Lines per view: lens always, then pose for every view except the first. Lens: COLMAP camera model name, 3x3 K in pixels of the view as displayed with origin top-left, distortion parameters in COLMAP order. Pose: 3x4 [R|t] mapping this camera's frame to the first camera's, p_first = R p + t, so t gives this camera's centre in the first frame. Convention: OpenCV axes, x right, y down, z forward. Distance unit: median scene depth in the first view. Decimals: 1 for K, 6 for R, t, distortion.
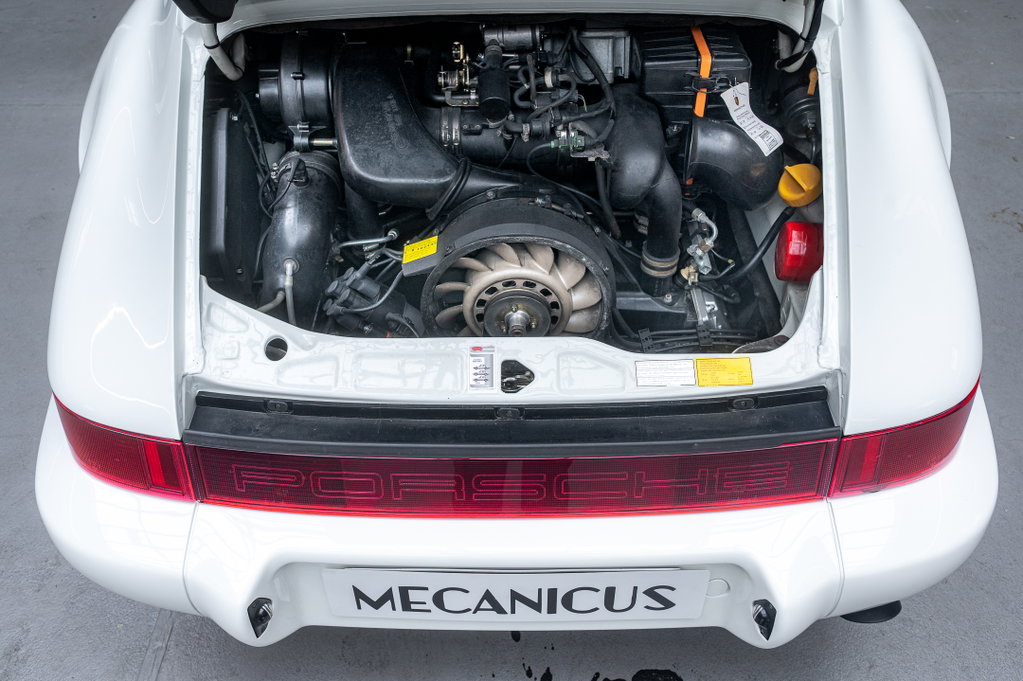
lens RADIAL K [[812.7, 0, 509.0], [0, 812.7, 341.9], [0, 0, 1]] dist [0.009041, -0.013050]
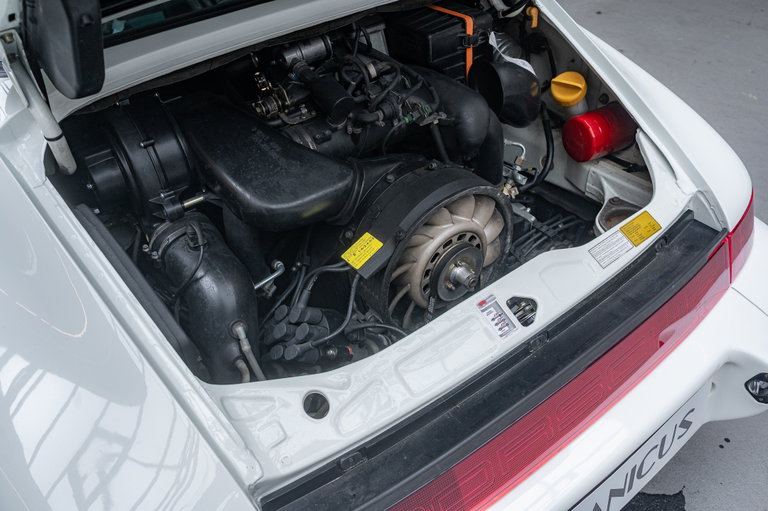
lens RADIAL K [[610.1, 0, 384.2], [0, 610.1, 254.4], [0, 0, 1]] dist [0.009041, -0.013050]
pose [[0.790384, -0.409720, 0.455438, -0.426807], [0.460315, 0.887756, -0.000207, -0.095371], [-0.404233, 0.209809, 0.890268, 0.315023]]
